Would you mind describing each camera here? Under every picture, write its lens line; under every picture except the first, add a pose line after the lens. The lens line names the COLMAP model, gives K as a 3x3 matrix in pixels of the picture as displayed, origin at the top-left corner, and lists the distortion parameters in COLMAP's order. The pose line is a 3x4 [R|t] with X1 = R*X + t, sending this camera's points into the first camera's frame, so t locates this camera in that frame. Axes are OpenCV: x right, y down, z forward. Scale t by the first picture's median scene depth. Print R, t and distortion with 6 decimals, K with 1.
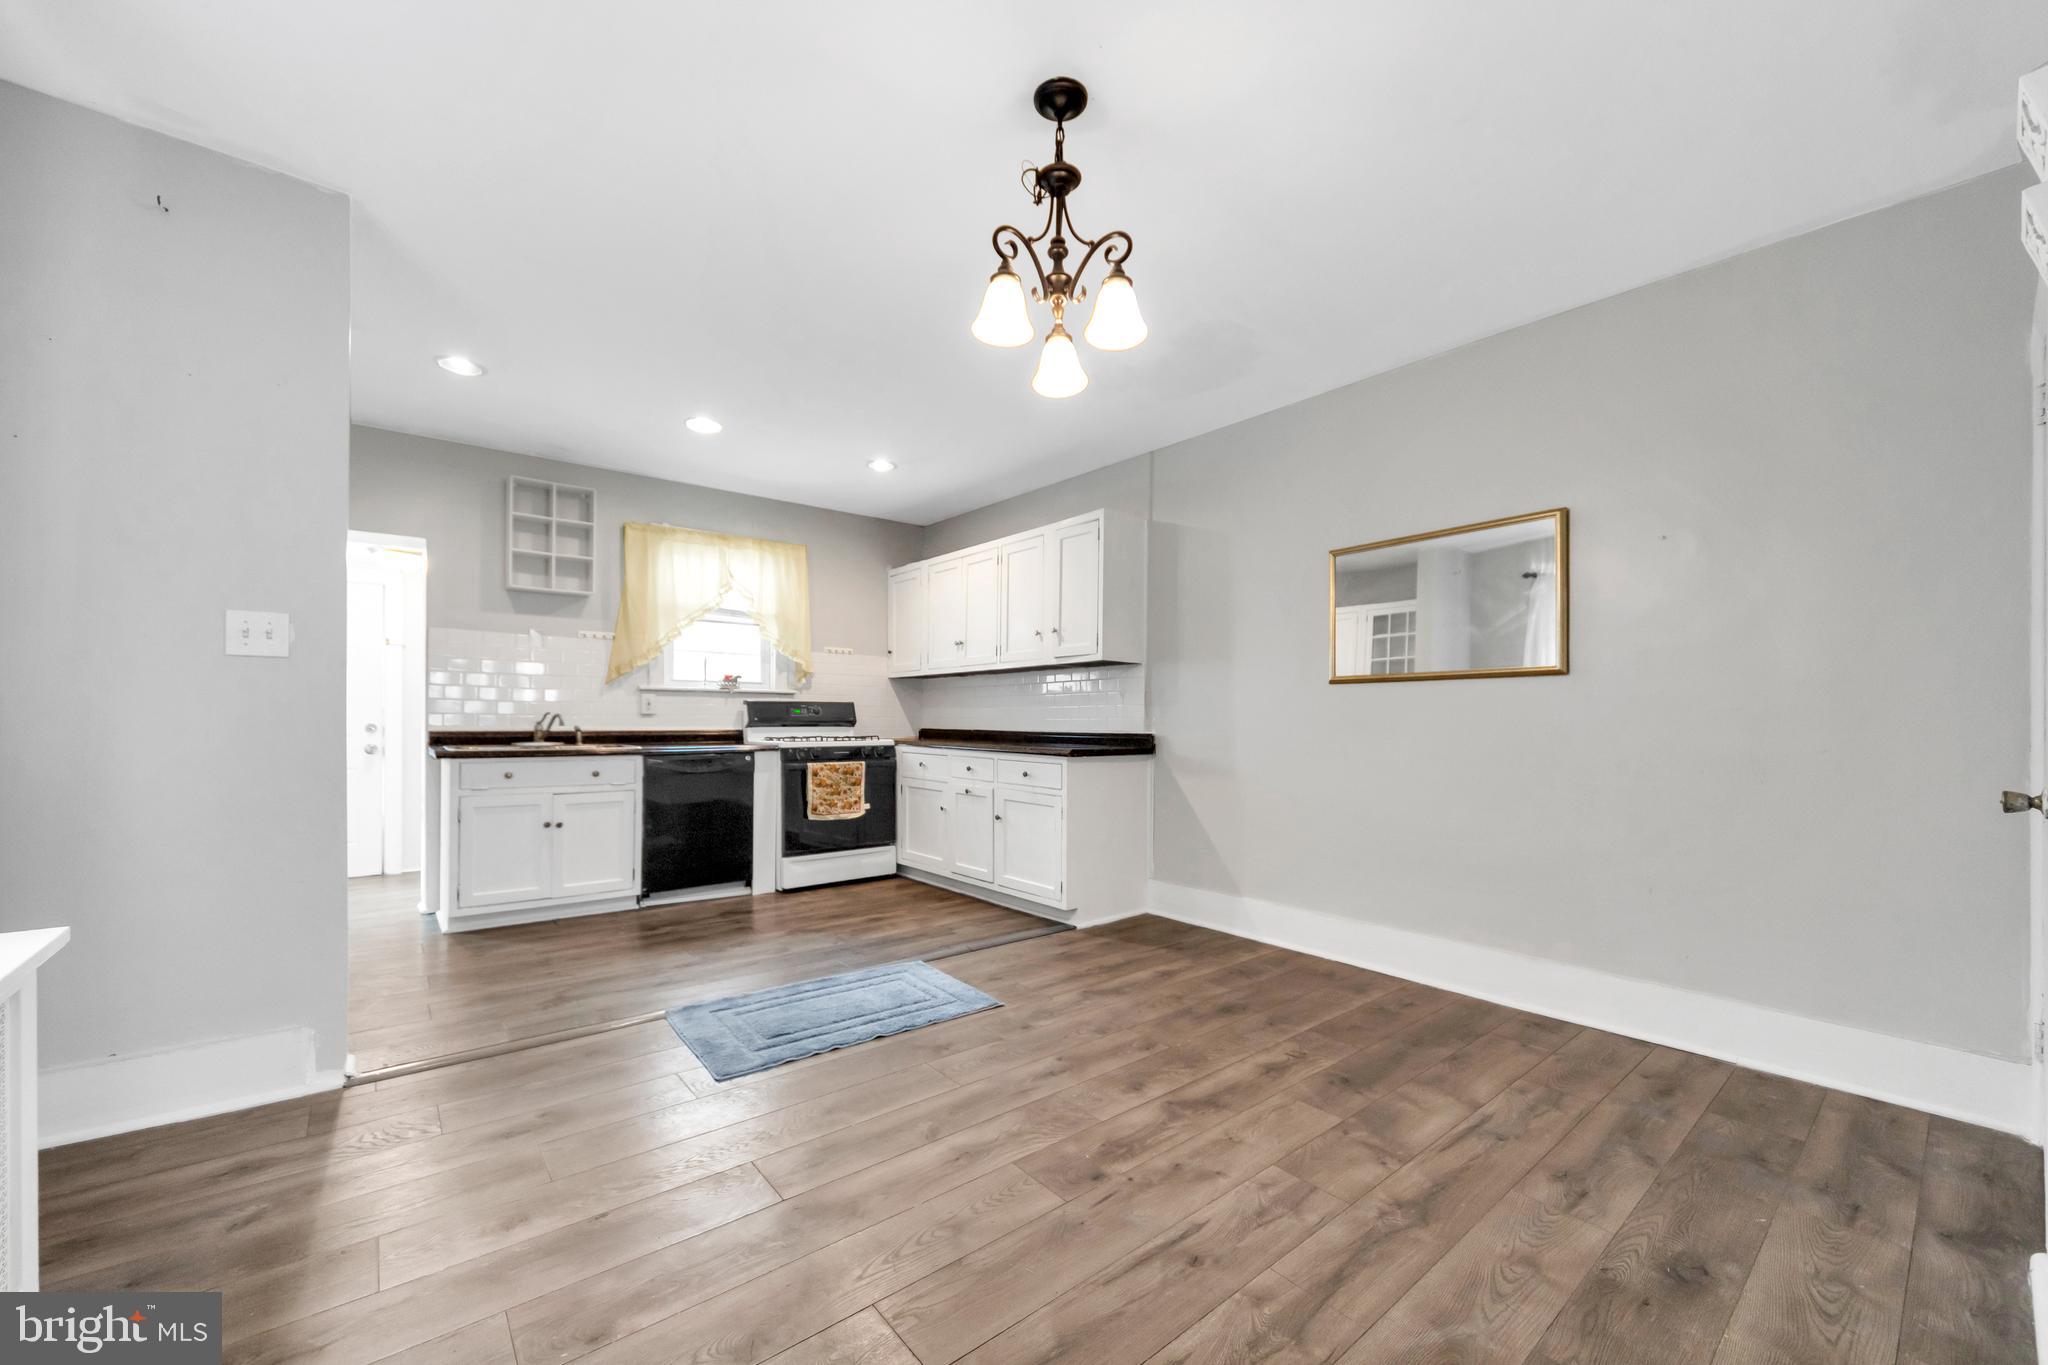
lens RADIAL K [[767.4, 0, 1030.6], [0, 767.4, 723.1], [0, 0, 1]] dist [0.001257, -0.000012]
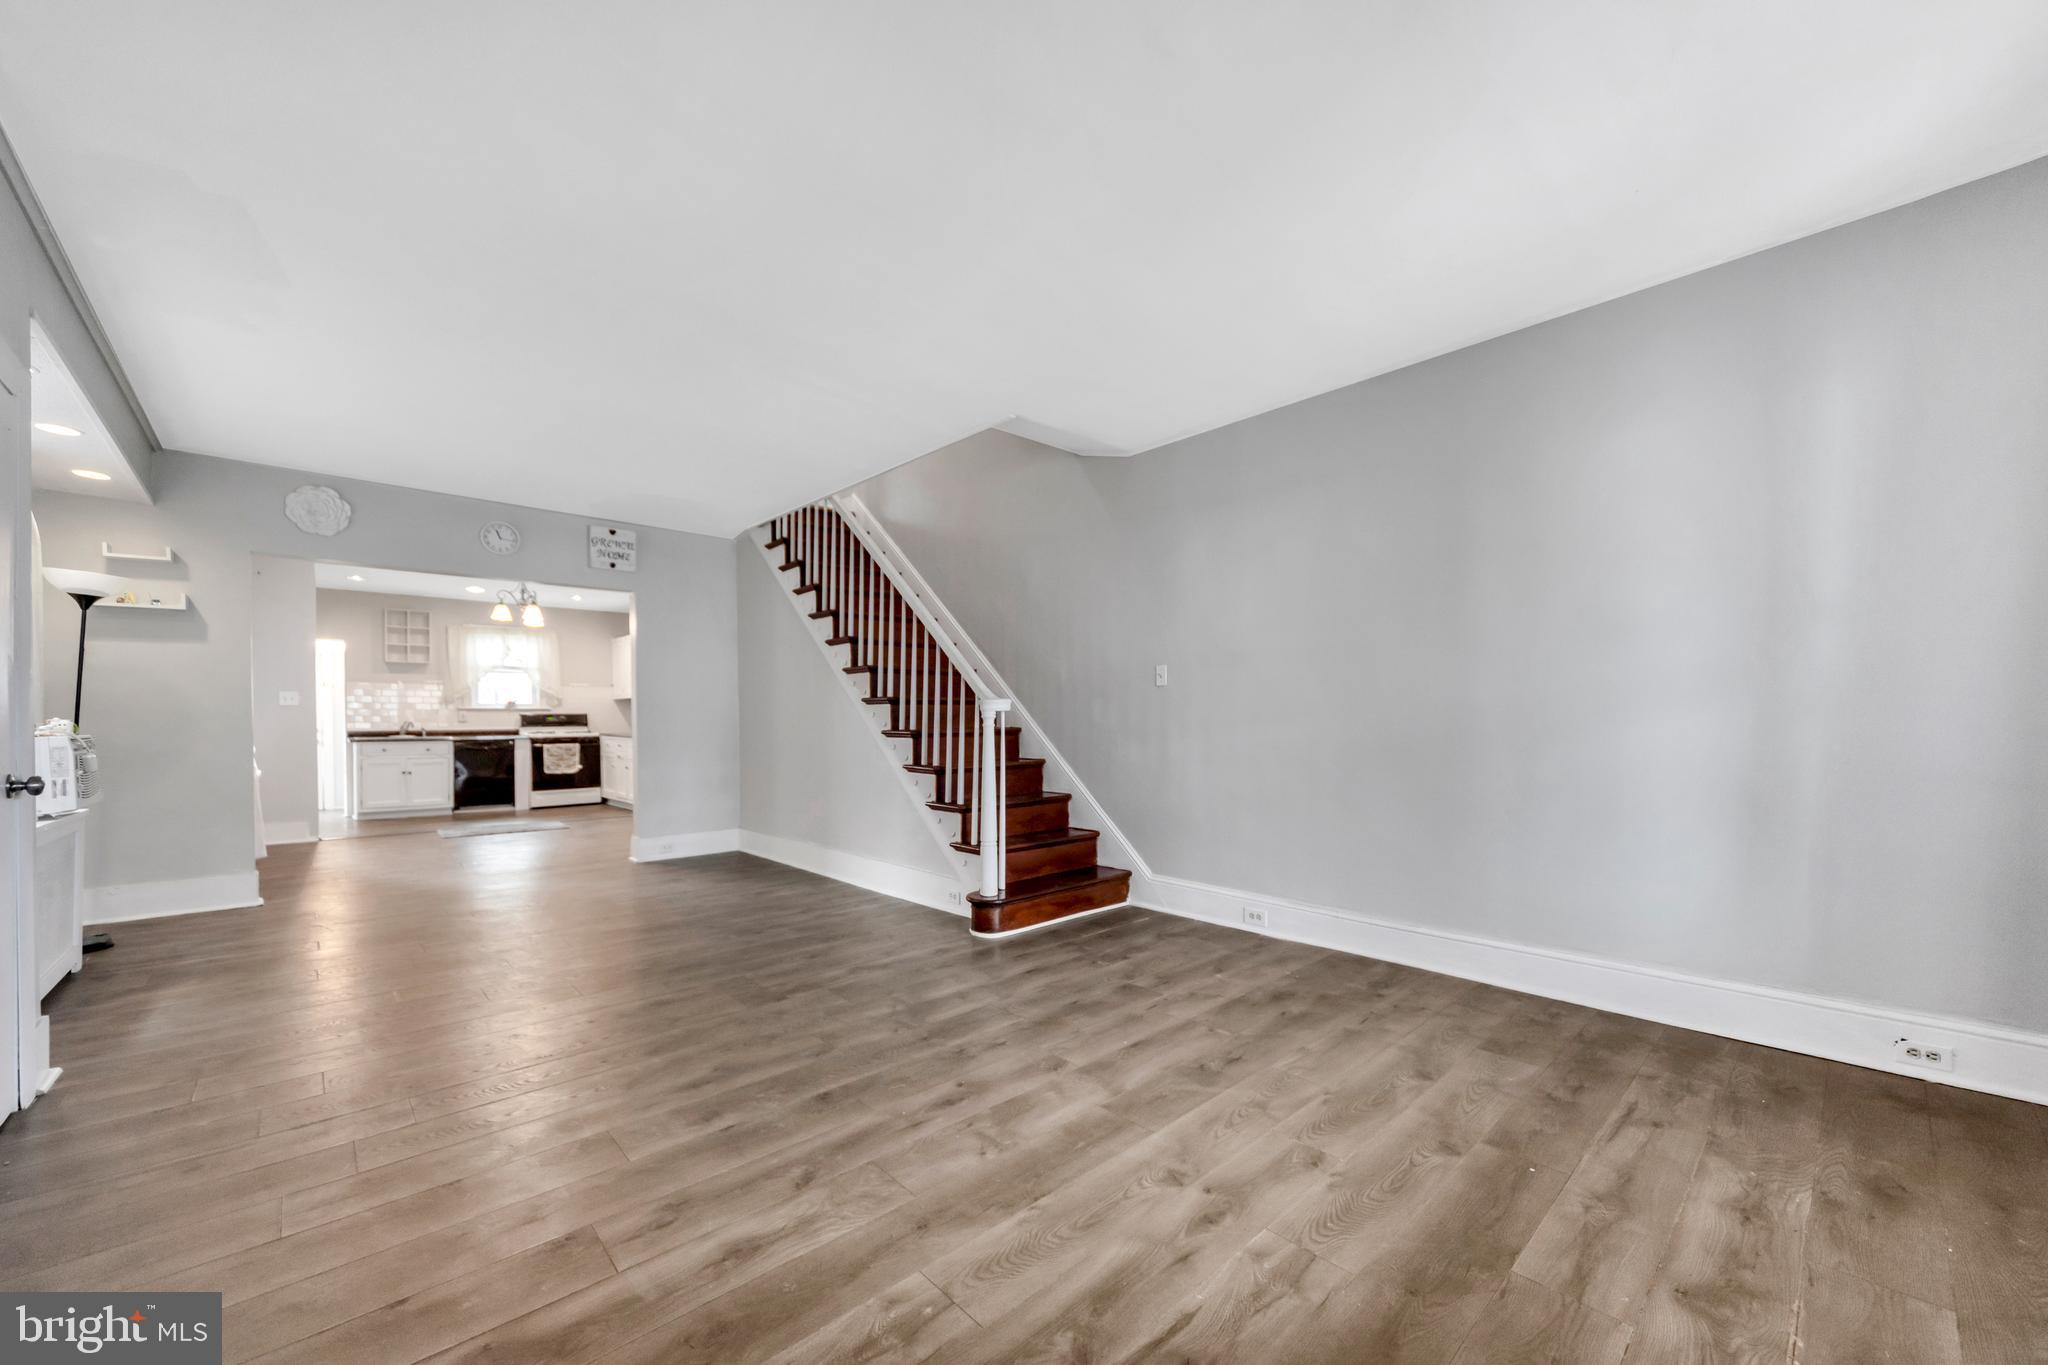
lens RADIAL K [[782.0, 0, 1036.1], [0, 782.0, 728.1], [0, 0, 1]] dist [0.000318, -0.000103]
pose [[0.998466, -0.012931, 0.053835, 0.933609], [0.012569, 0.999896, 0.007055, 0.010669], [-0.053920, -0.006368, 0.998525, -1.176146]]
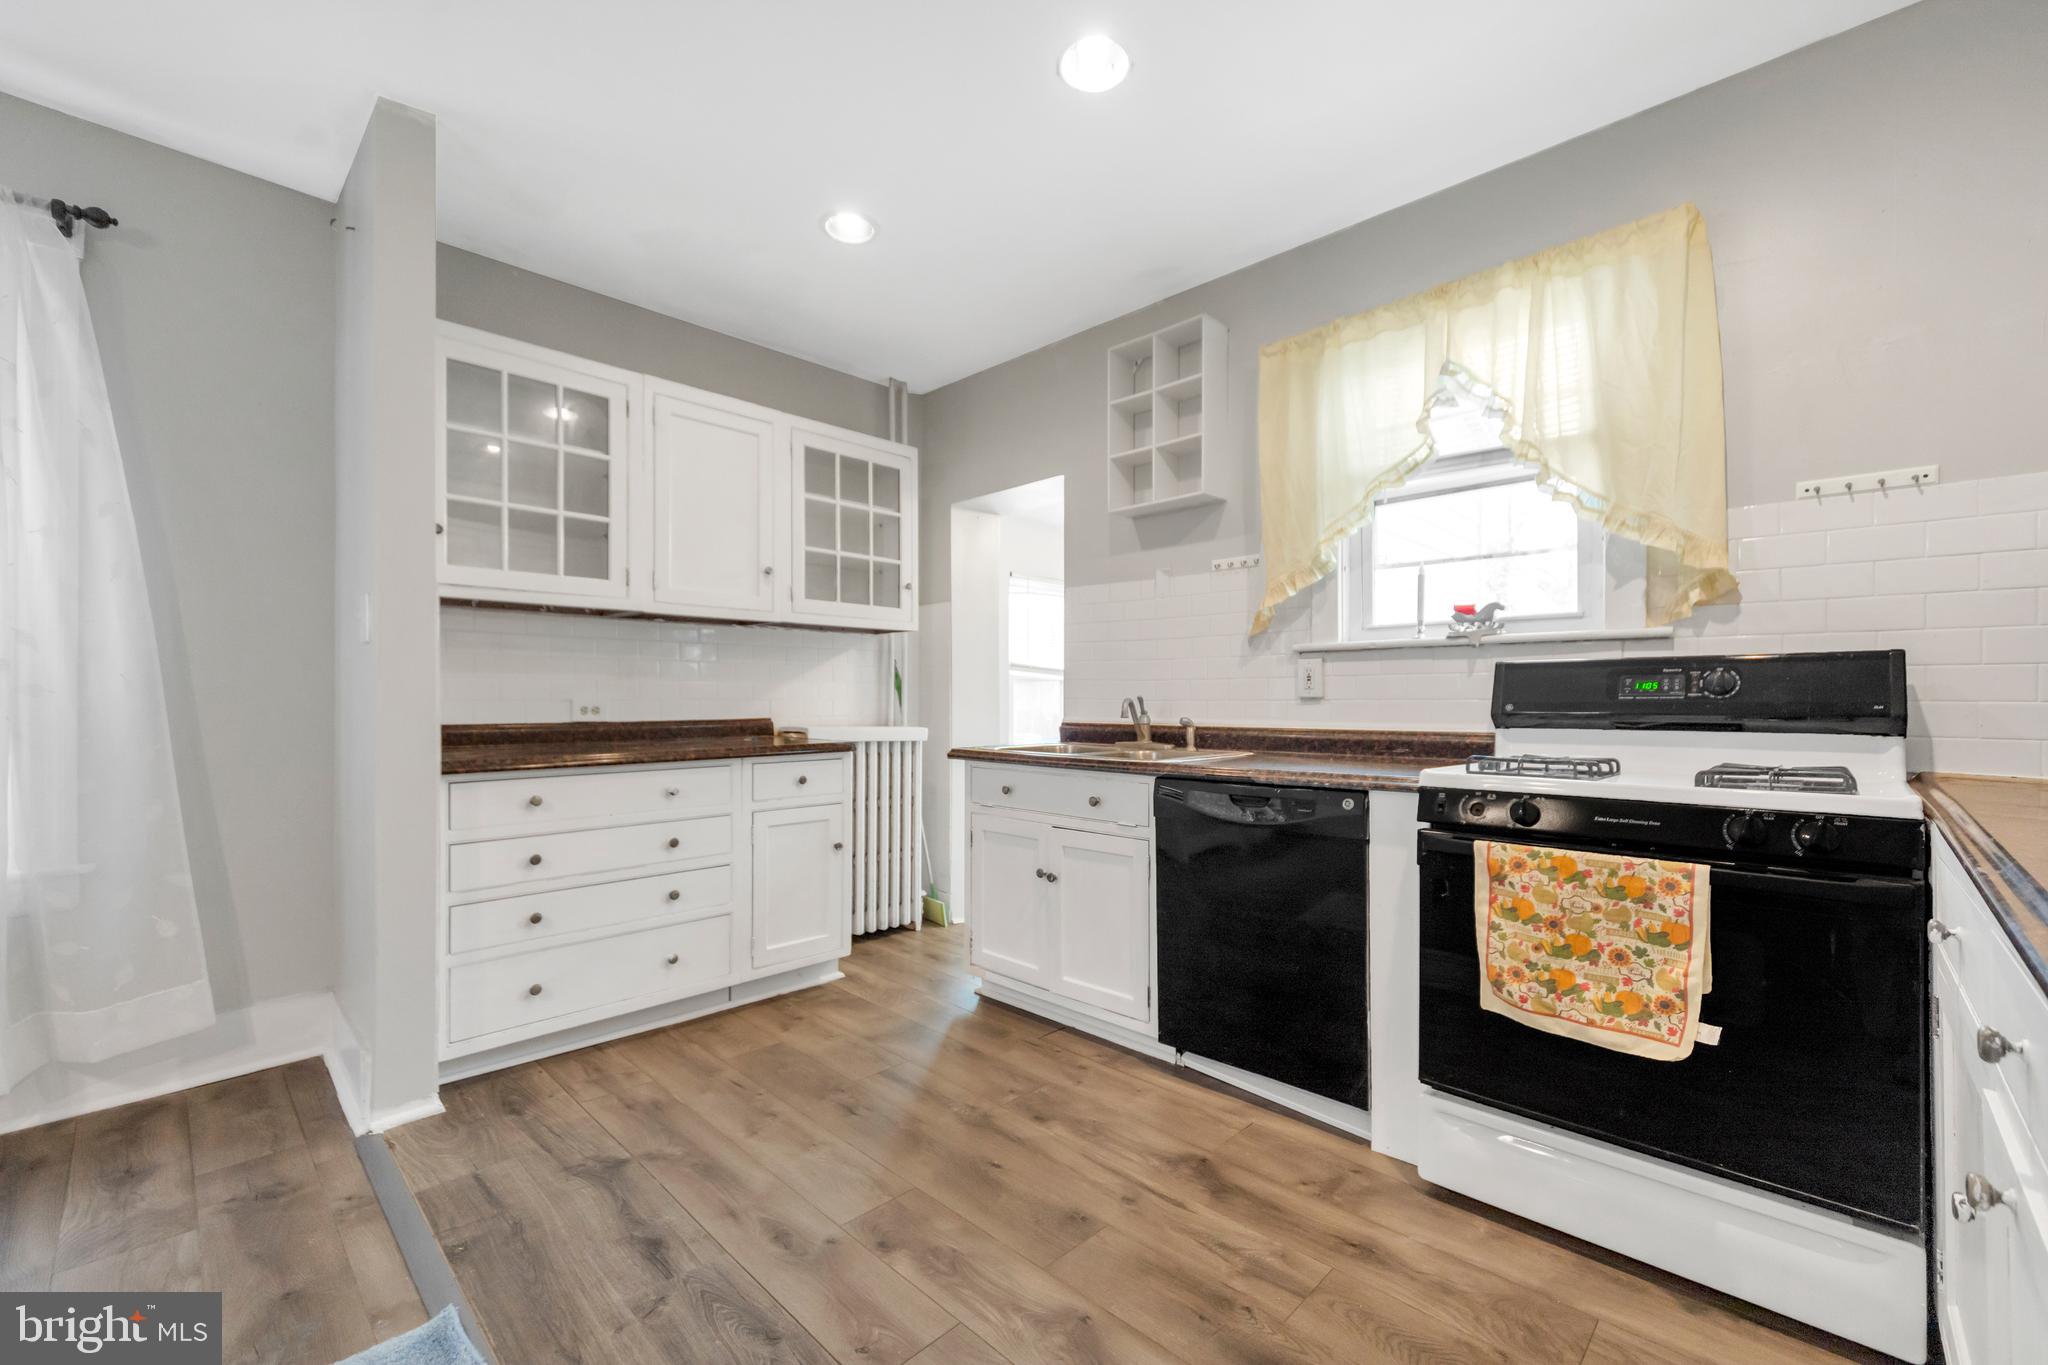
lens RADIAL K [[844.1, 0, 1031.1], [0, 844.1, 701.9], [0, 0, 1]] dist [0.000109, -0.000148]
pose [[0.100323, -0.001369, -0.994954, 0.061822], [-0.002760, 0.999995, -0.001654, -0.007530], [0.994951, 0.002912, 0.100319, 0.804325]]
